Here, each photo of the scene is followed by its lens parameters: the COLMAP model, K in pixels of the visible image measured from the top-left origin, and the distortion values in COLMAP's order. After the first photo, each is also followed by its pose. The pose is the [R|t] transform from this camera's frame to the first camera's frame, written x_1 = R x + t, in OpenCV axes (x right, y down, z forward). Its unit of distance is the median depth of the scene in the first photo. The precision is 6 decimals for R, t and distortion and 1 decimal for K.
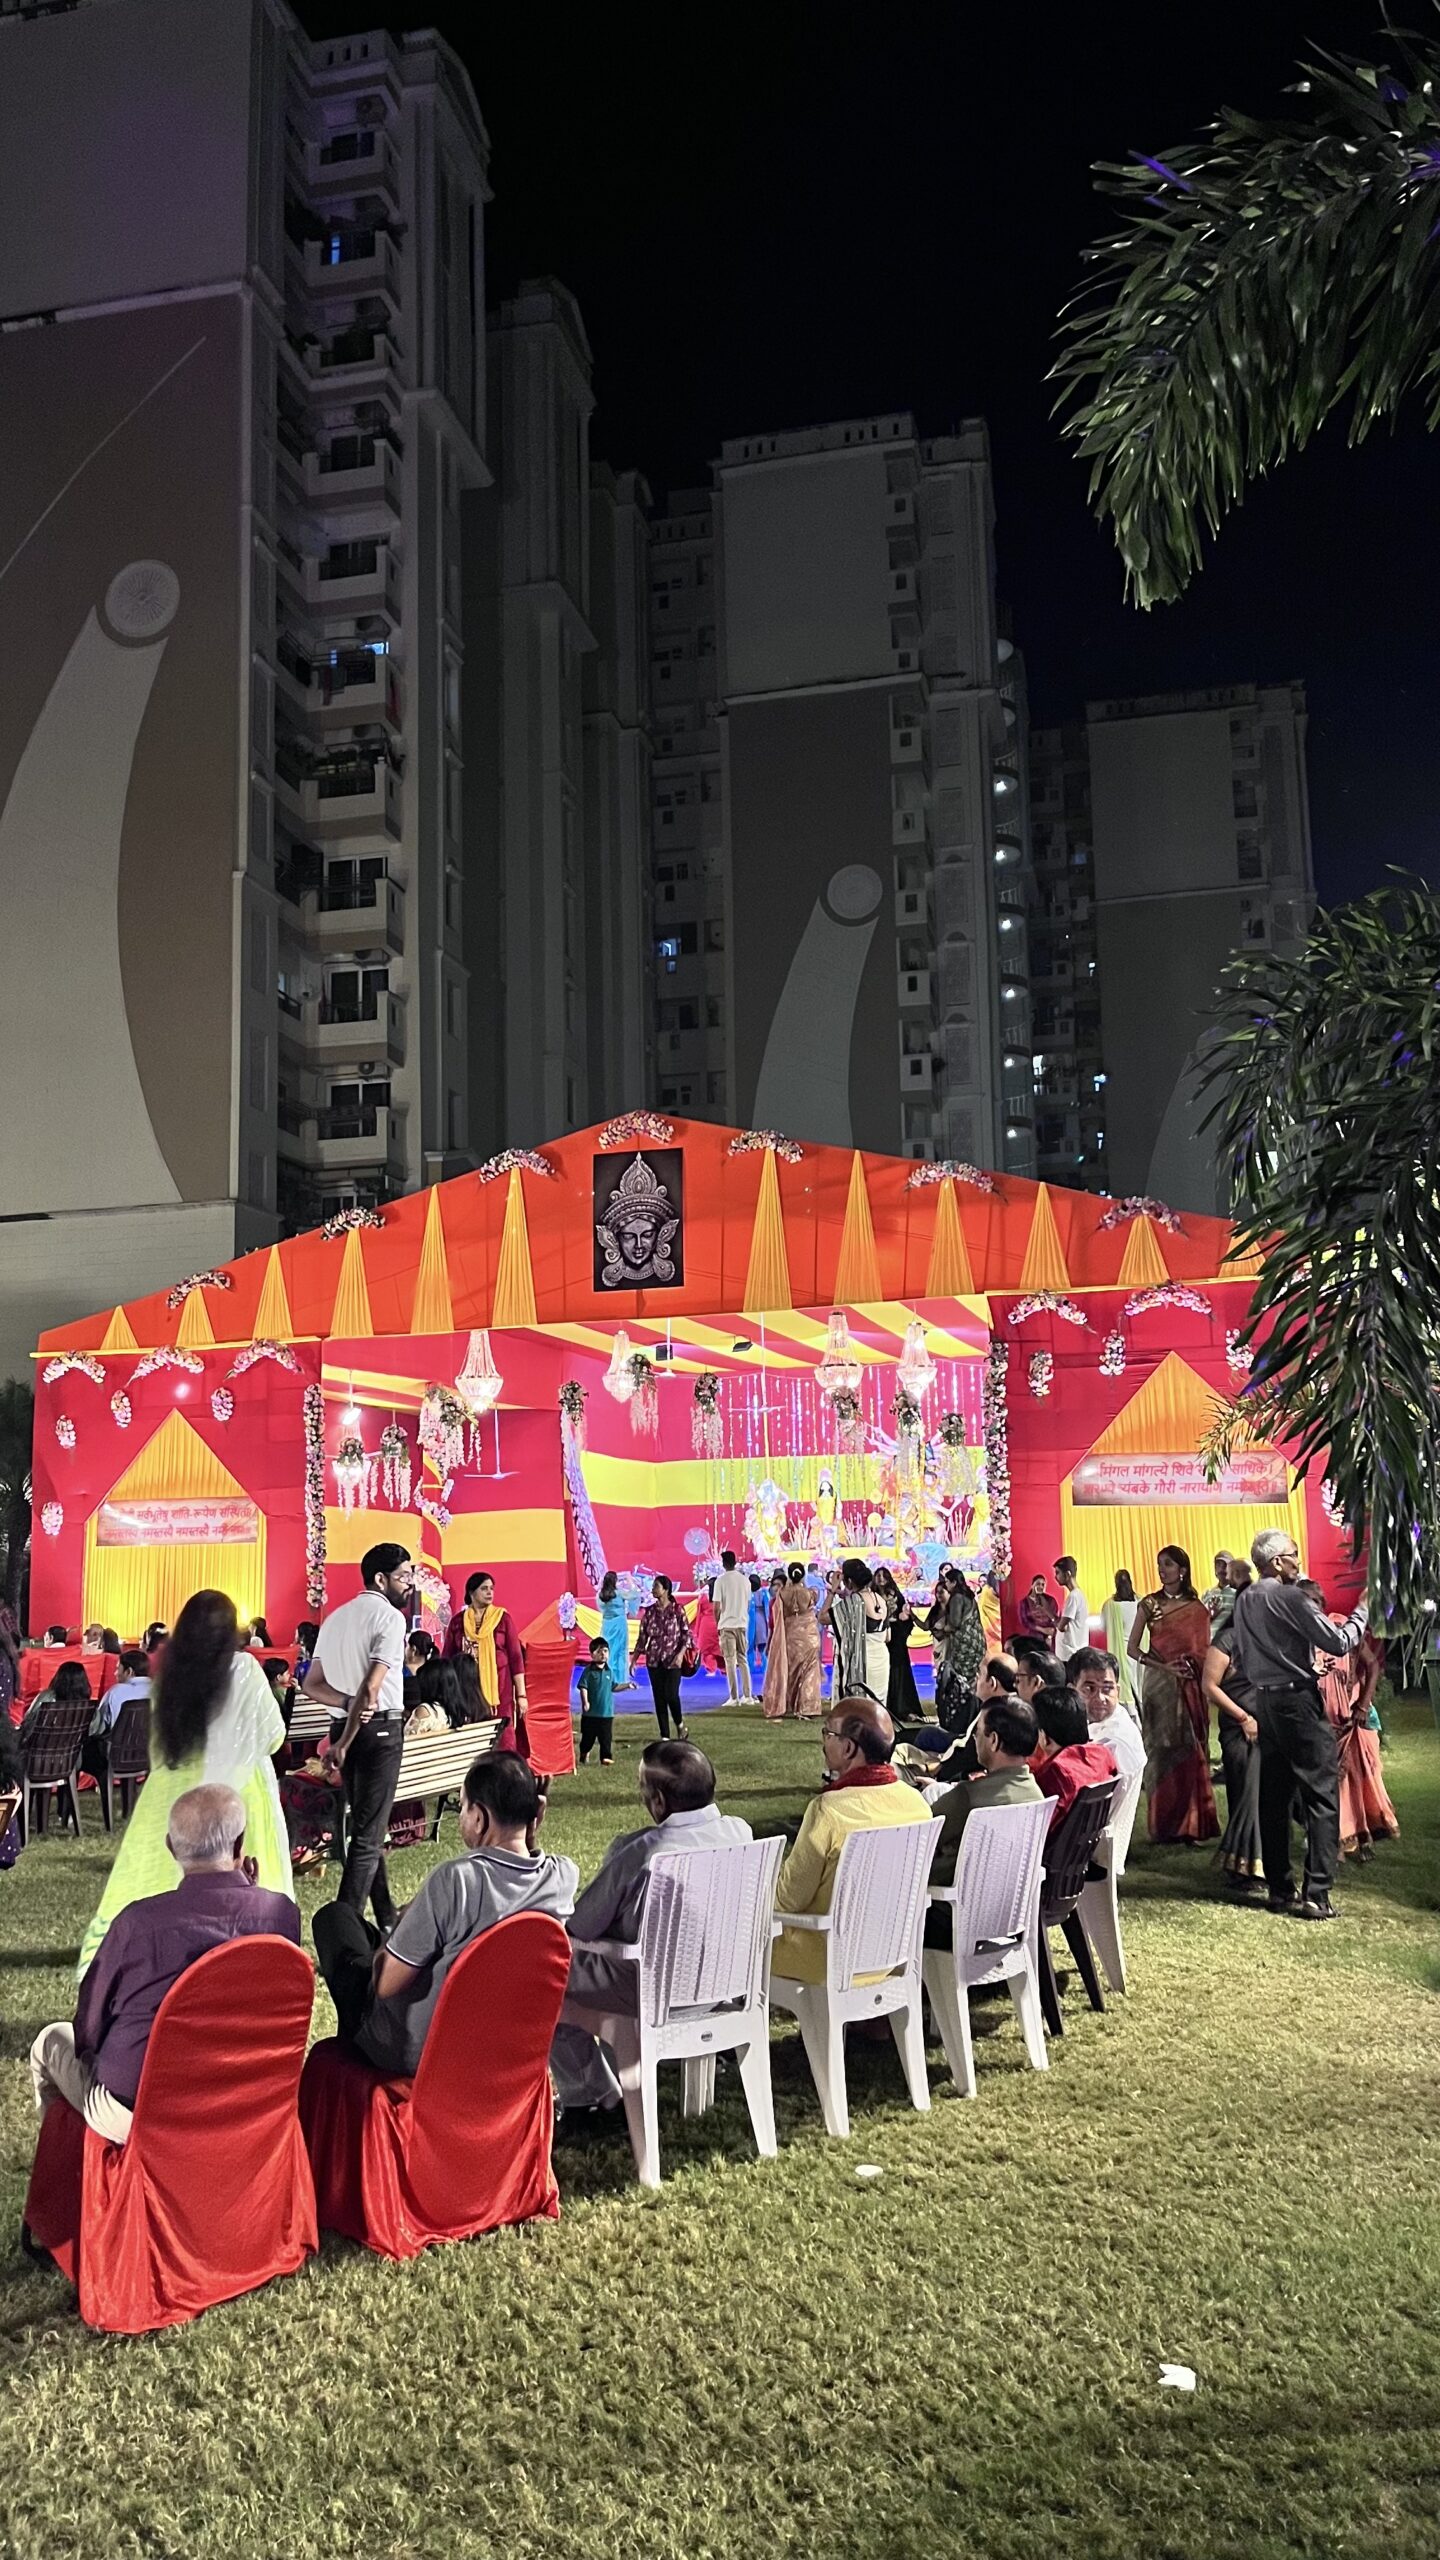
lens RADIAL K [[1951.7, 0, 724.2], [0, 1951.7, 1275.0], [0, 0, 1]] dist [0.047218, -0.004556]
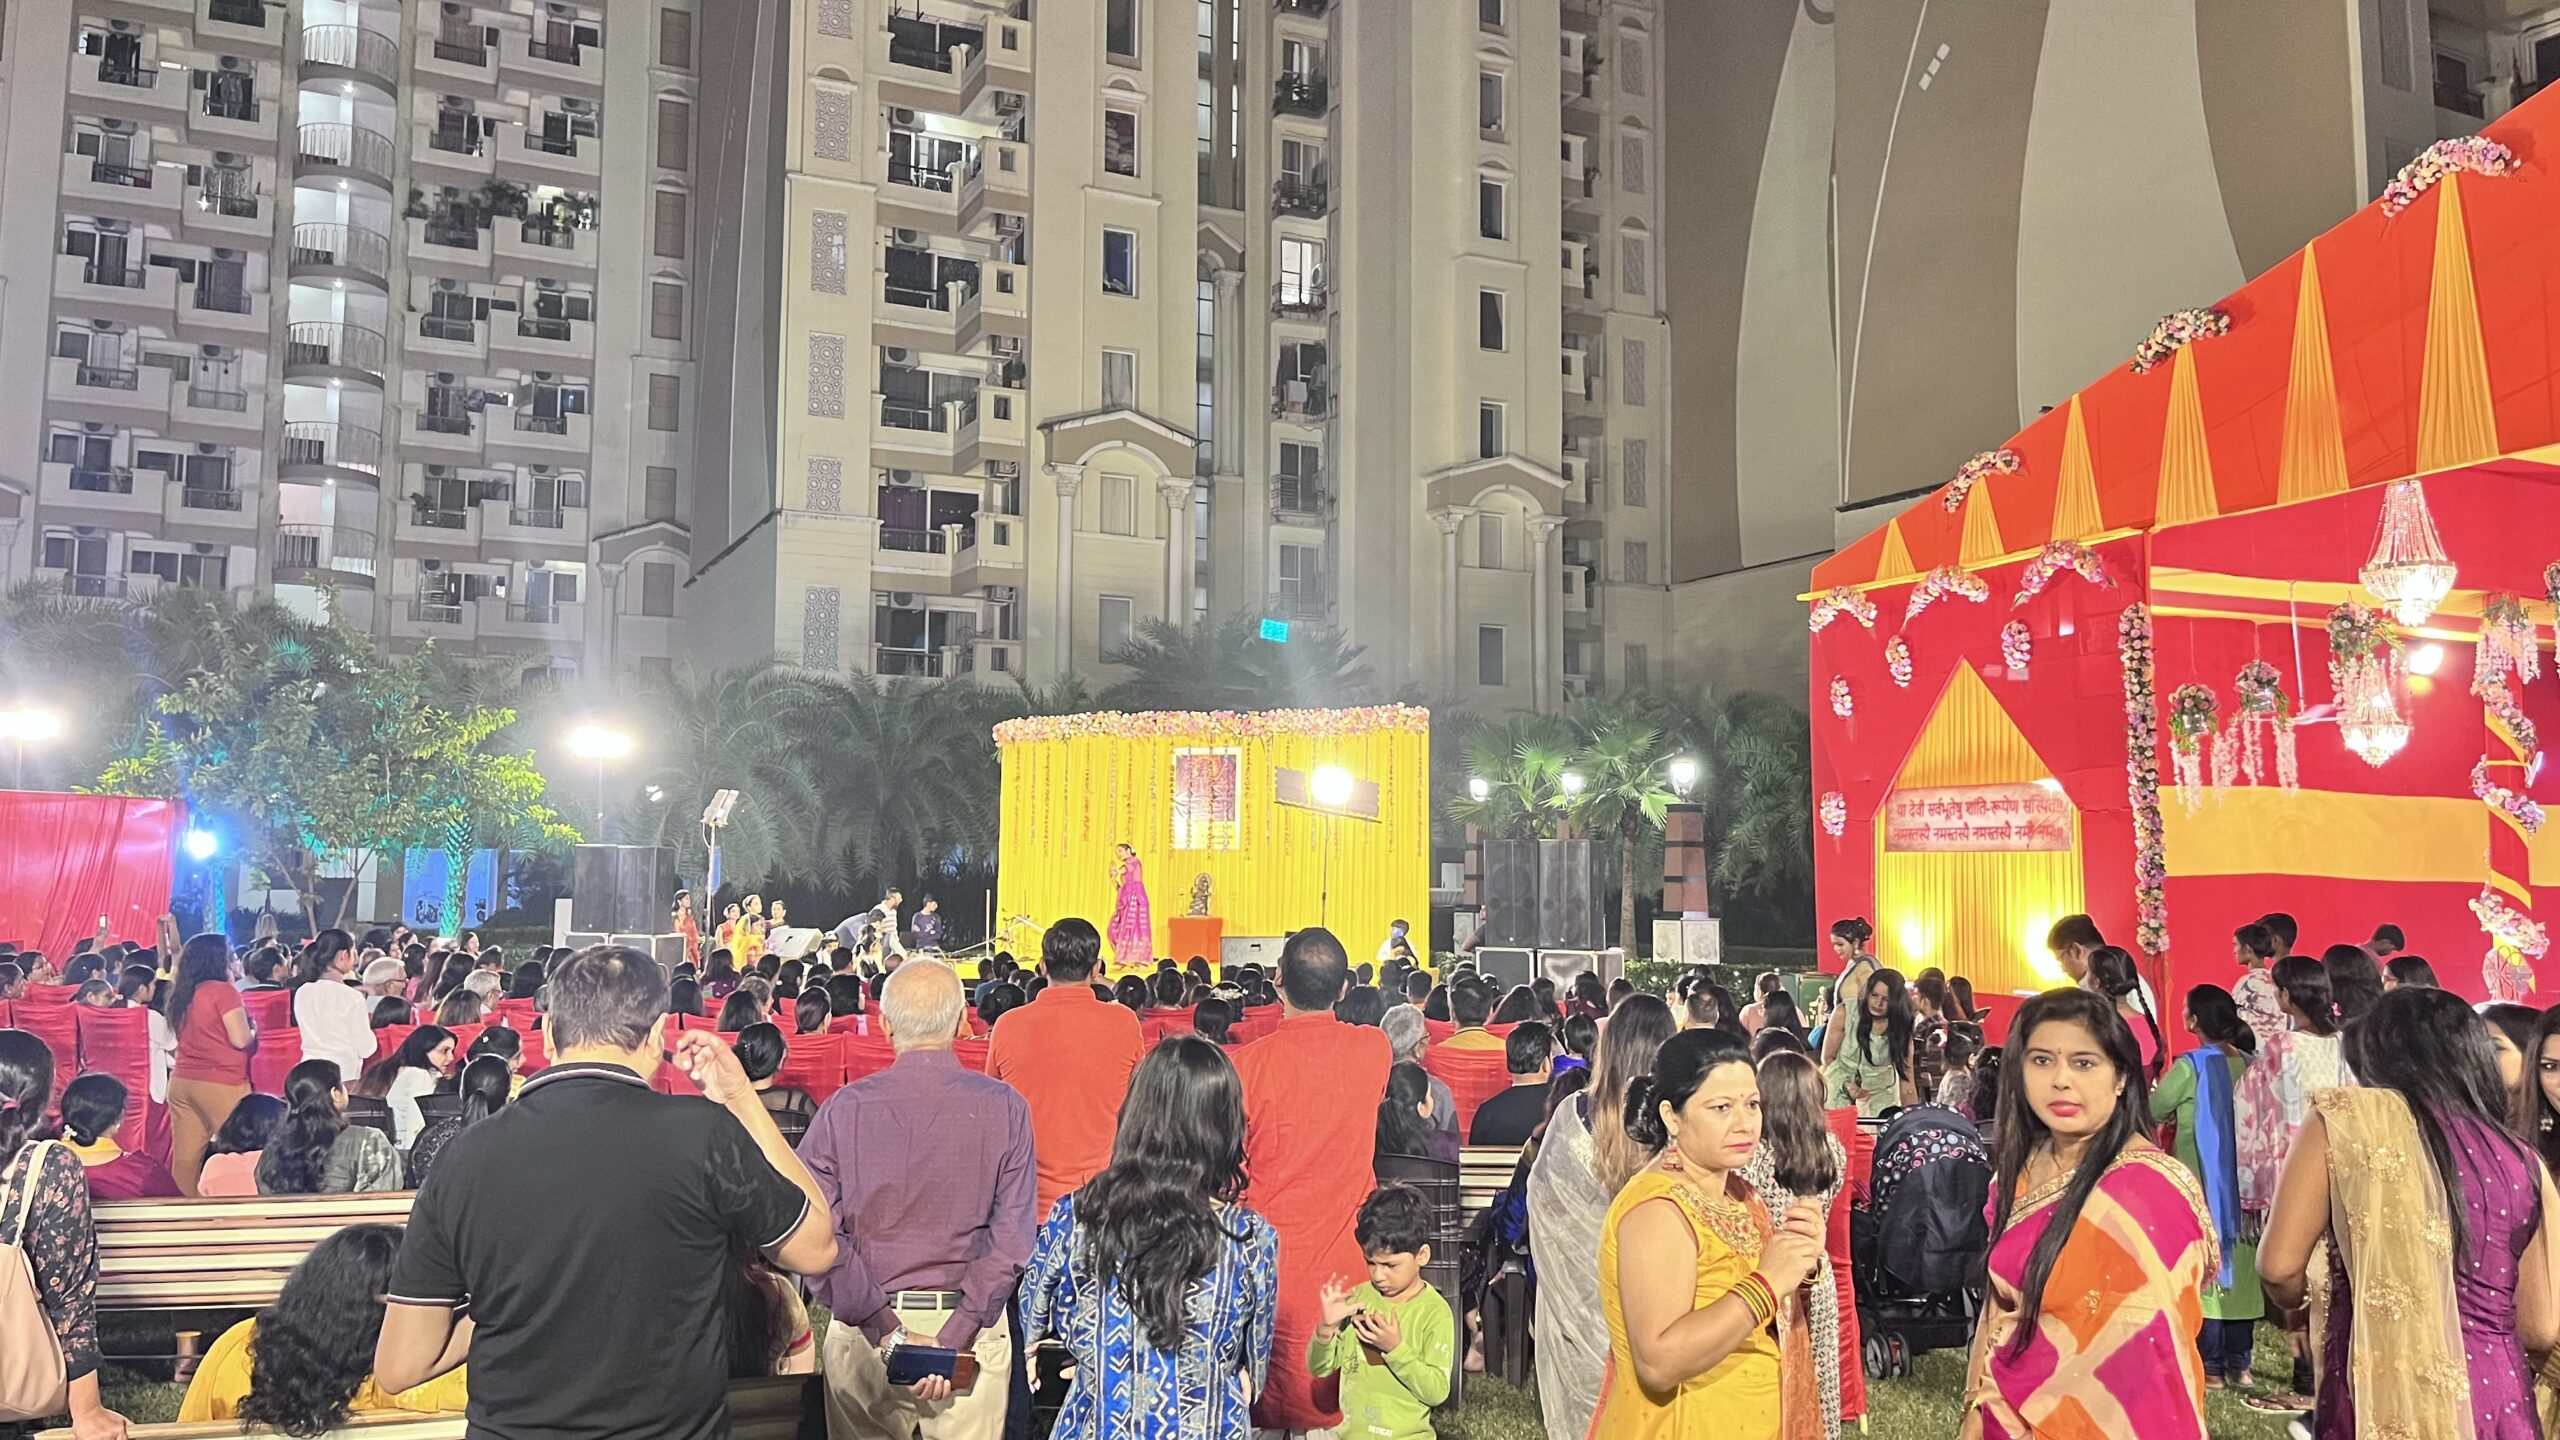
lens RADIAL K [[1951.7, 0, 1294.9], [0, 1951.7, 680.1], [0, 0, 1]] dist [0.047218, -0.004556]
pose [[0.635128, -0.053775, -0.770532, 0.104867], [0.096580, 0.995273, 0.010149, 0.047190], [0.766345, -0.080864, 0.637320, 0.380015]]
